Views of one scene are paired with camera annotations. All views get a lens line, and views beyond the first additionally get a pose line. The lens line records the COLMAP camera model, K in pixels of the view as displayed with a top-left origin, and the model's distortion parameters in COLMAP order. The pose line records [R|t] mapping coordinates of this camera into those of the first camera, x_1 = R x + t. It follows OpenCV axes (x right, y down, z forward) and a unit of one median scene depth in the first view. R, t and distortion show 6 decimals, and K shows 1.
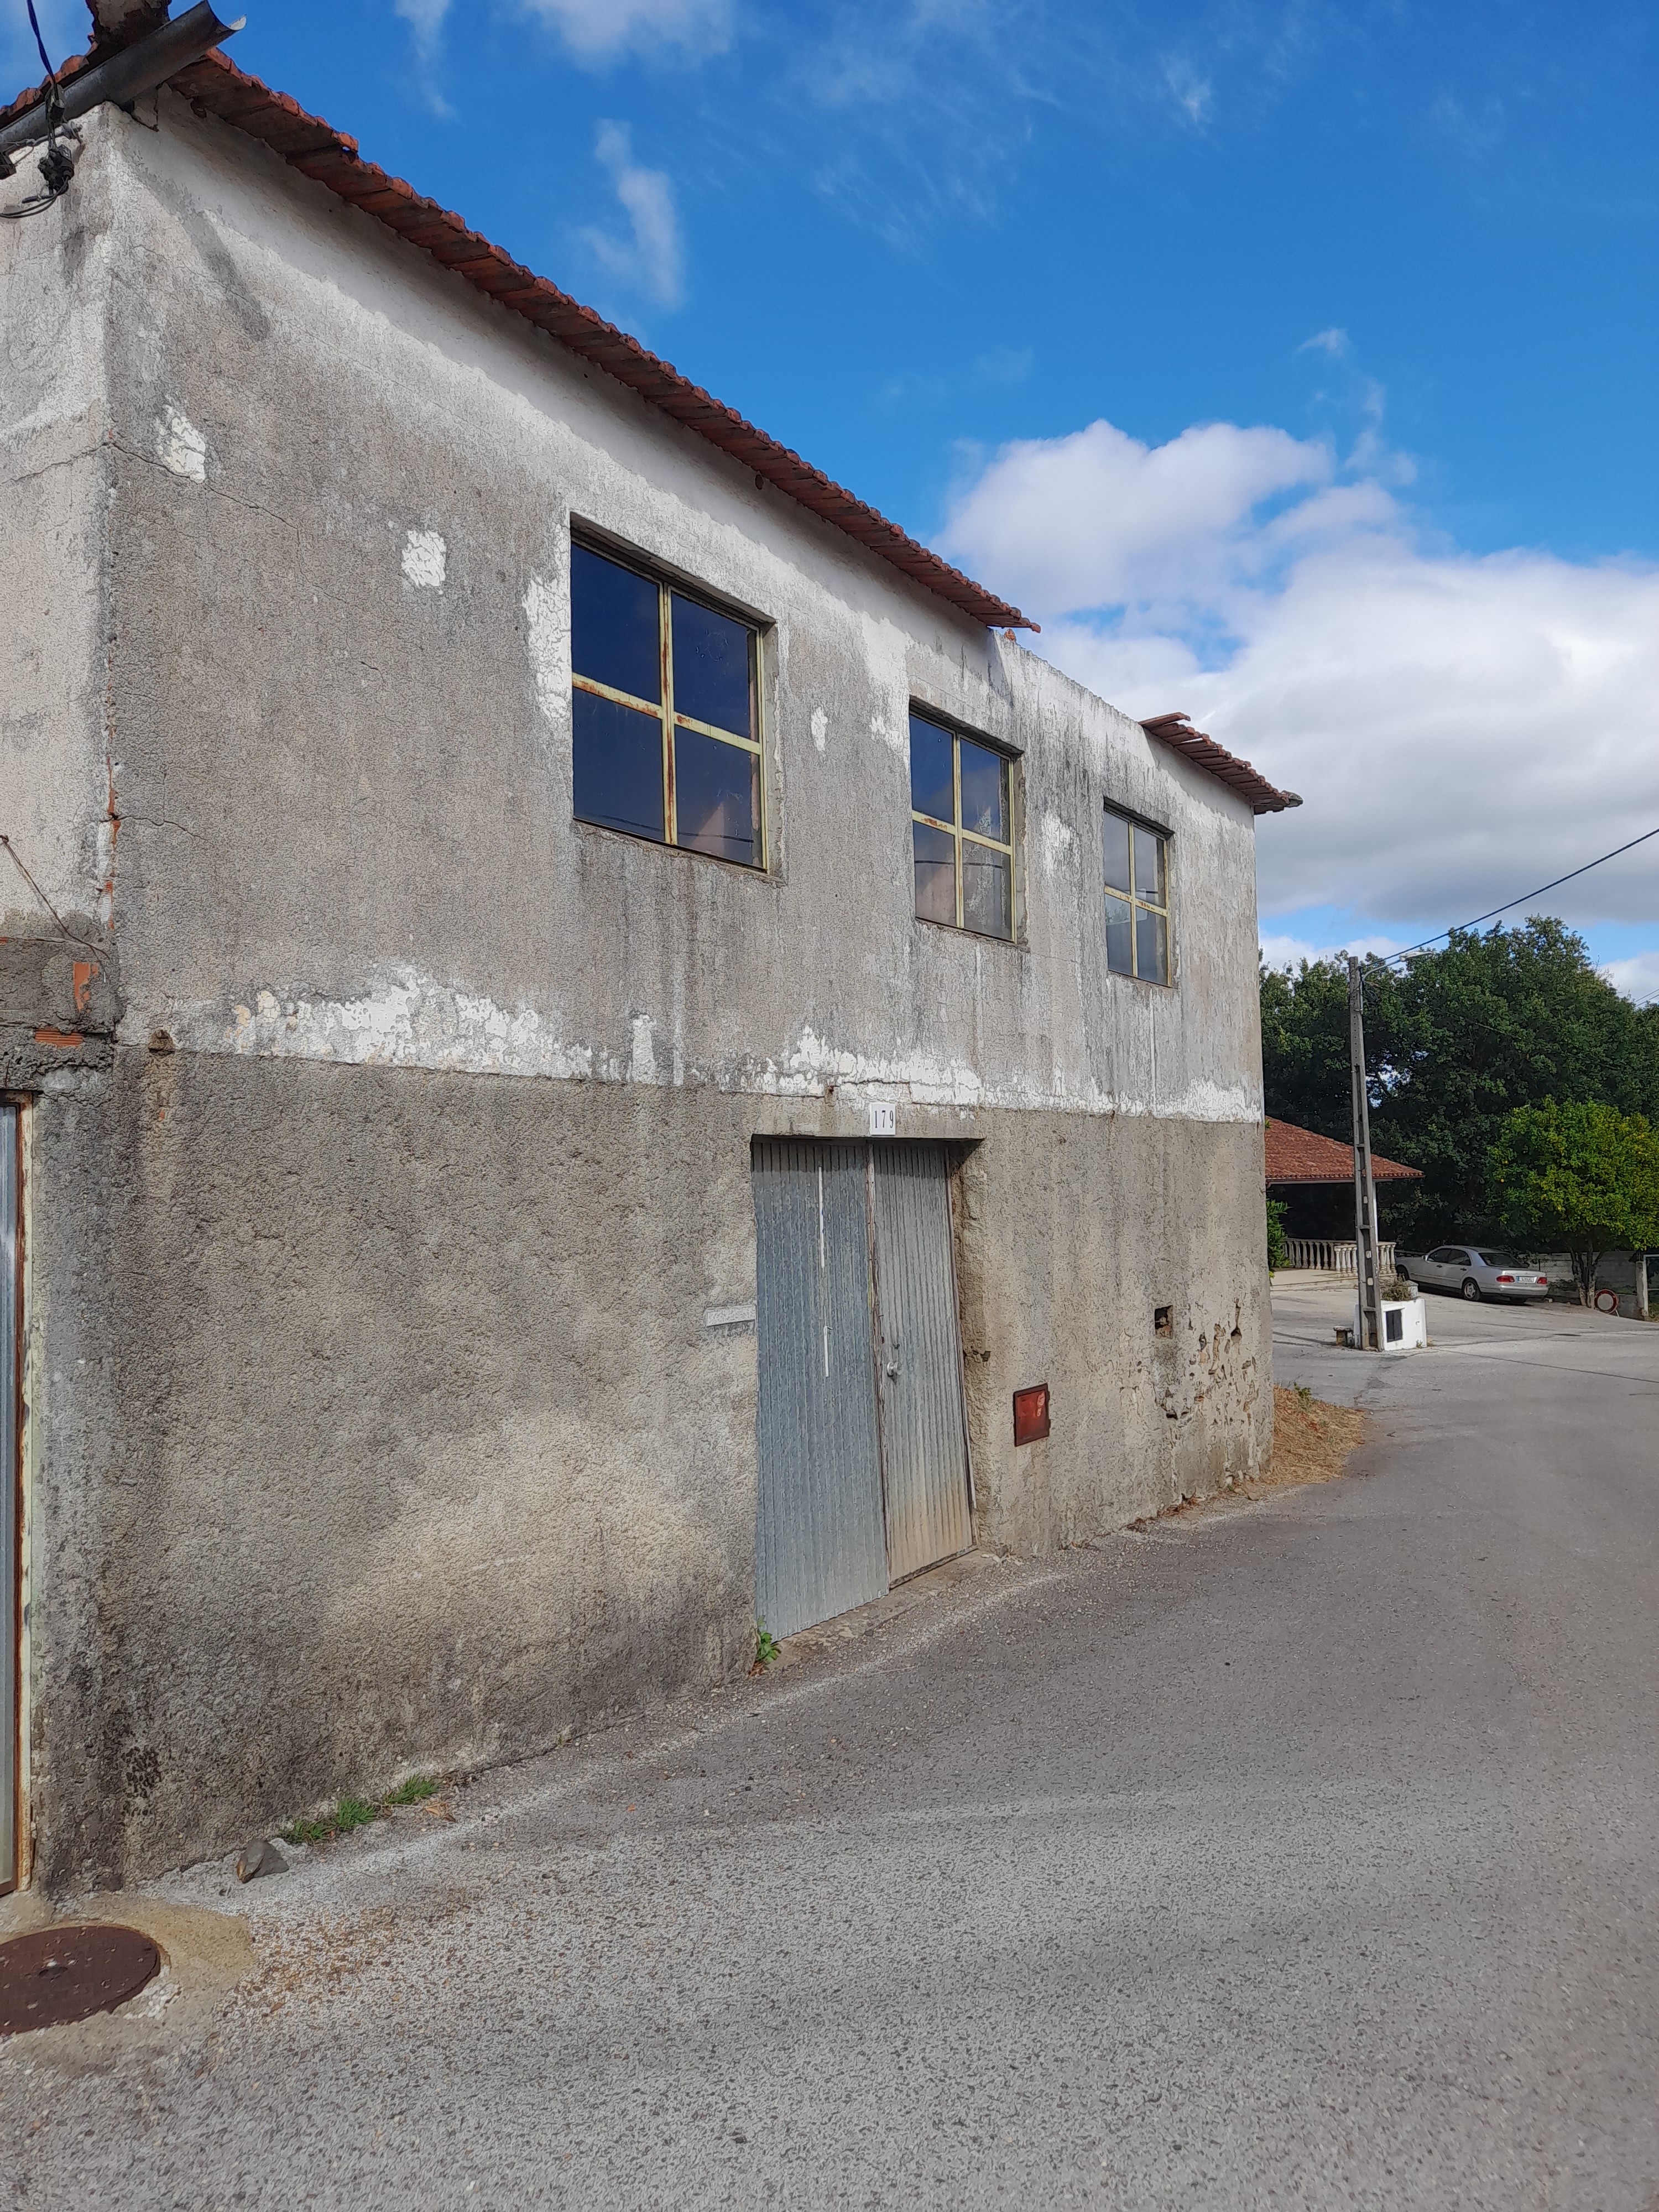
lens RADIAL K [[1626.2, 0, 826.3], [0, 1626.2, 1149.1], [0, 0, 1]] dist [0.088982, -0.123220]
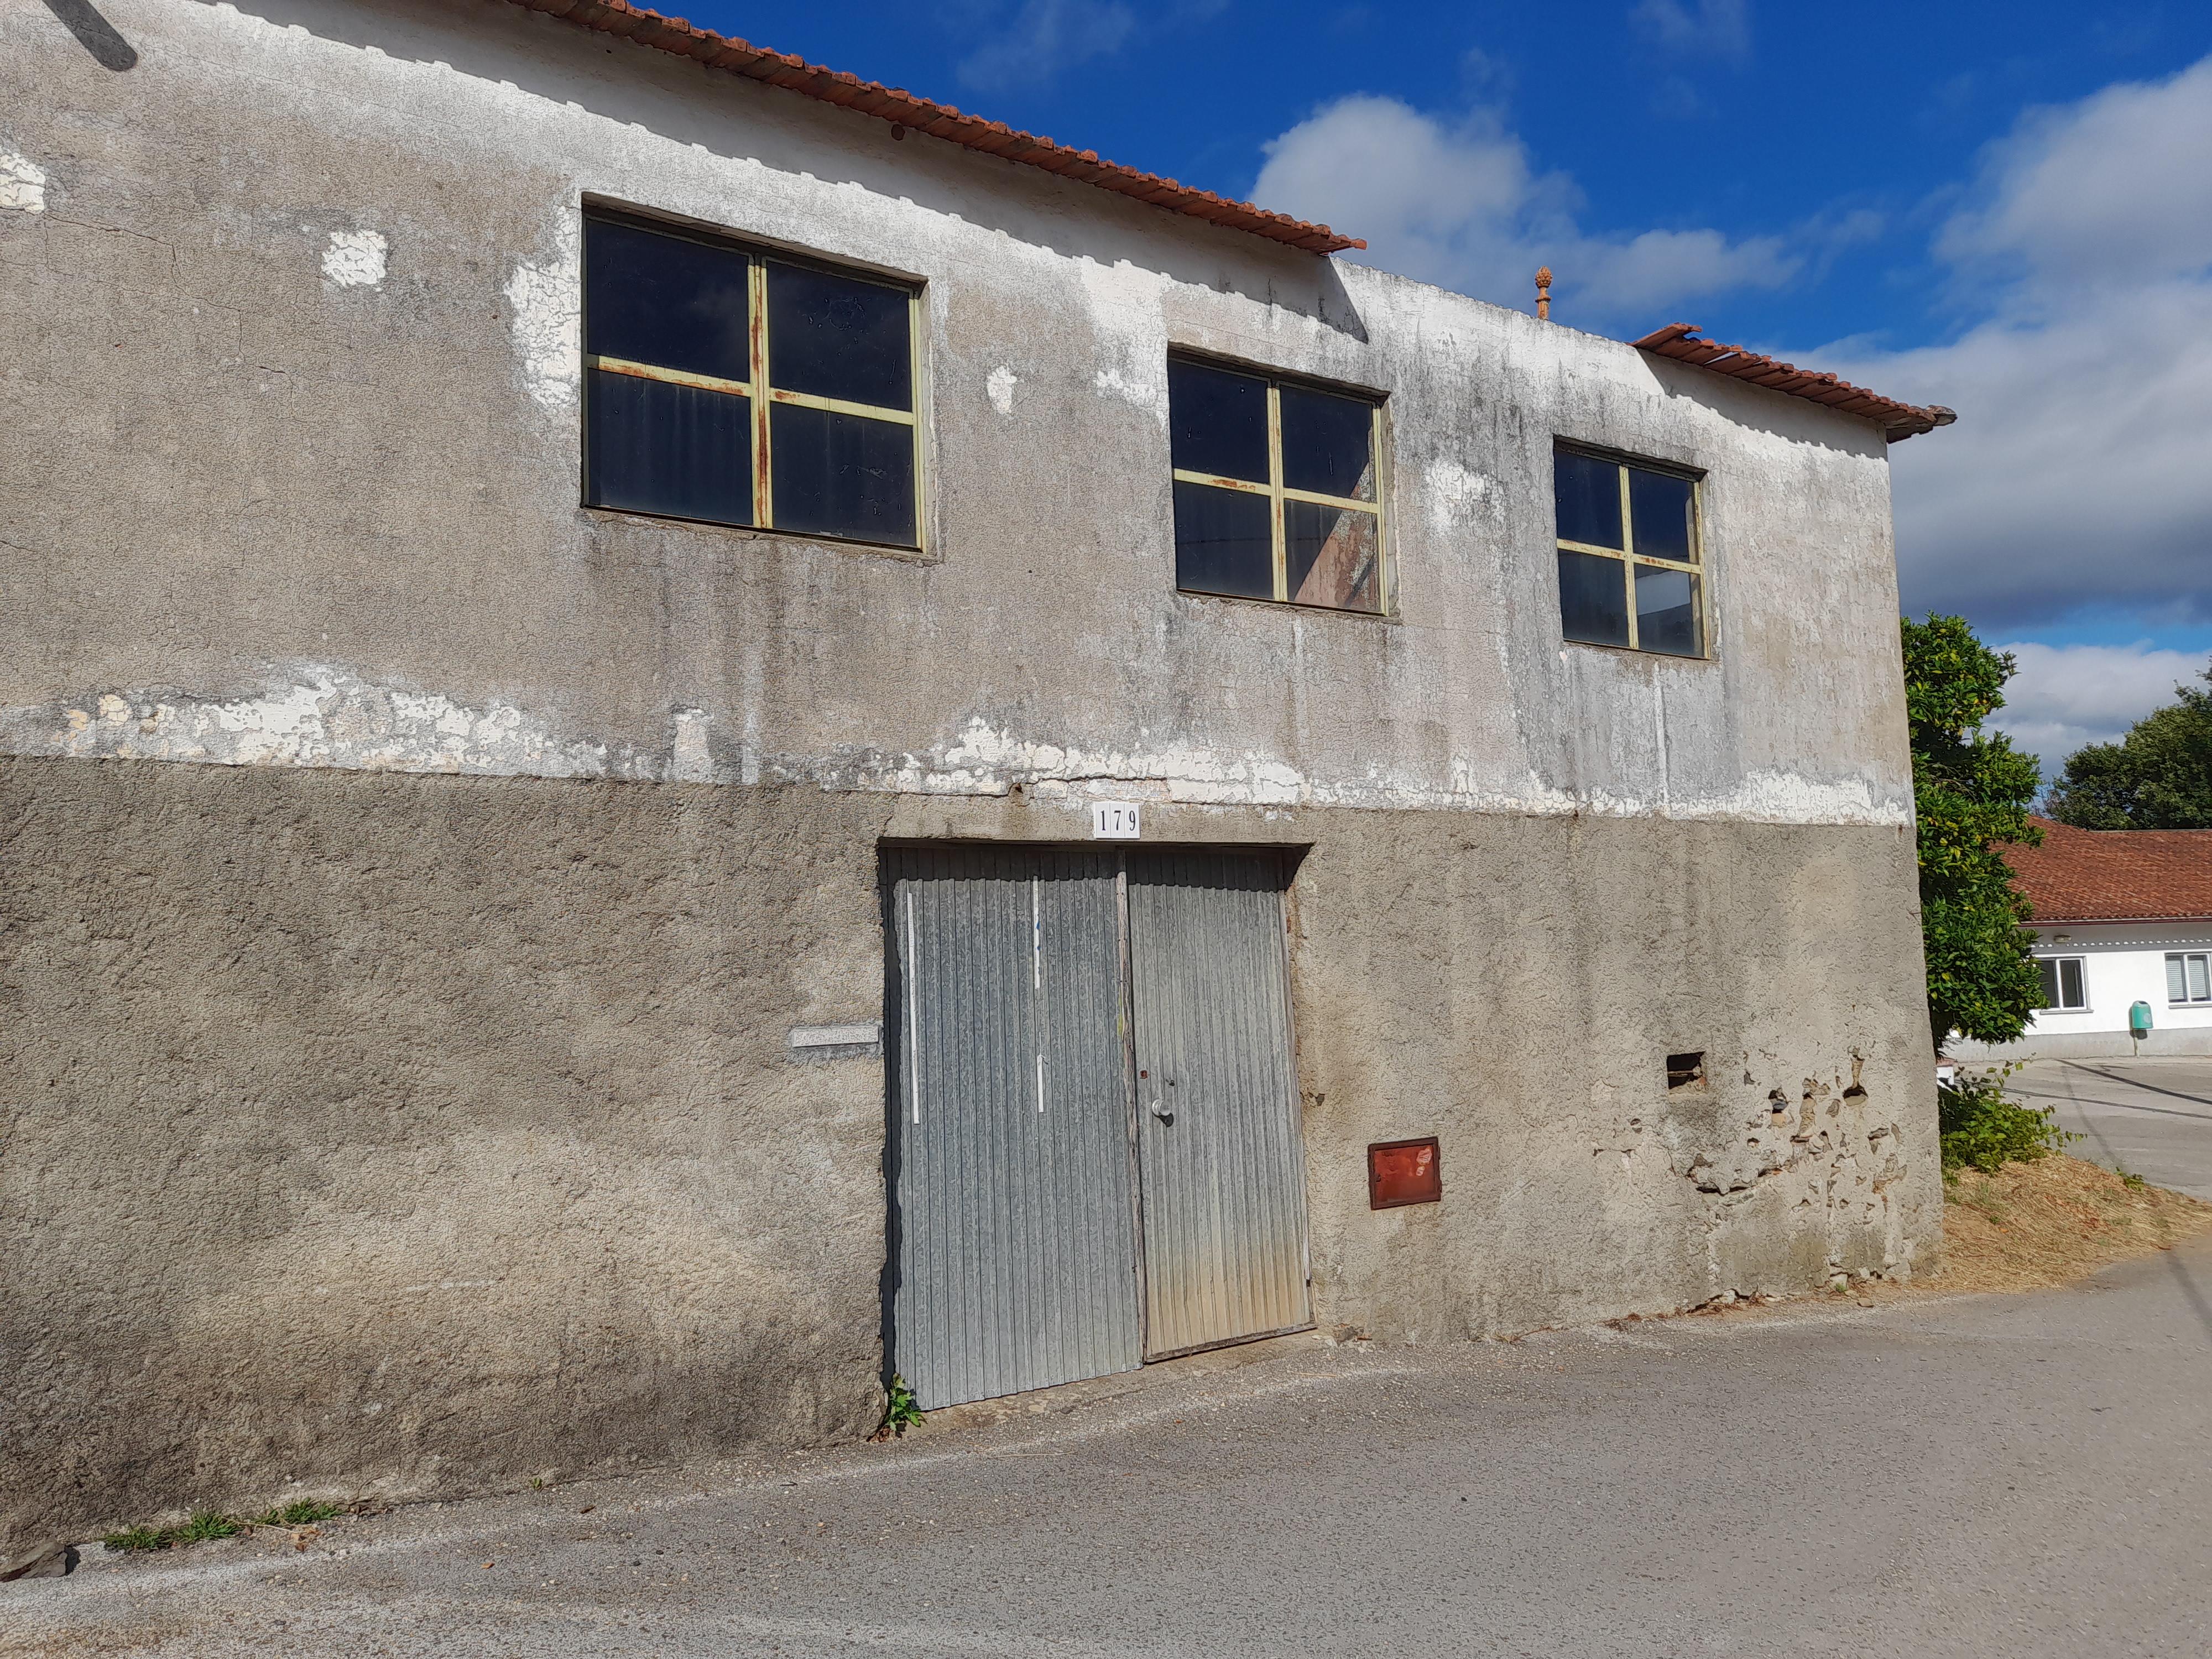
lens RADIAL K [[1640.7, 0, 1109.0], [0, 1640.7, 837.9], [0, 0, 1]] dist [0.059716, -0.050756]
pose [[0.914960, -0.029629, -0.402454, 0.494851], [0.015107, 0.999117, -0.039212, 0.032597], [0.403261, 0.029798, 0.914600, 0.240560]]
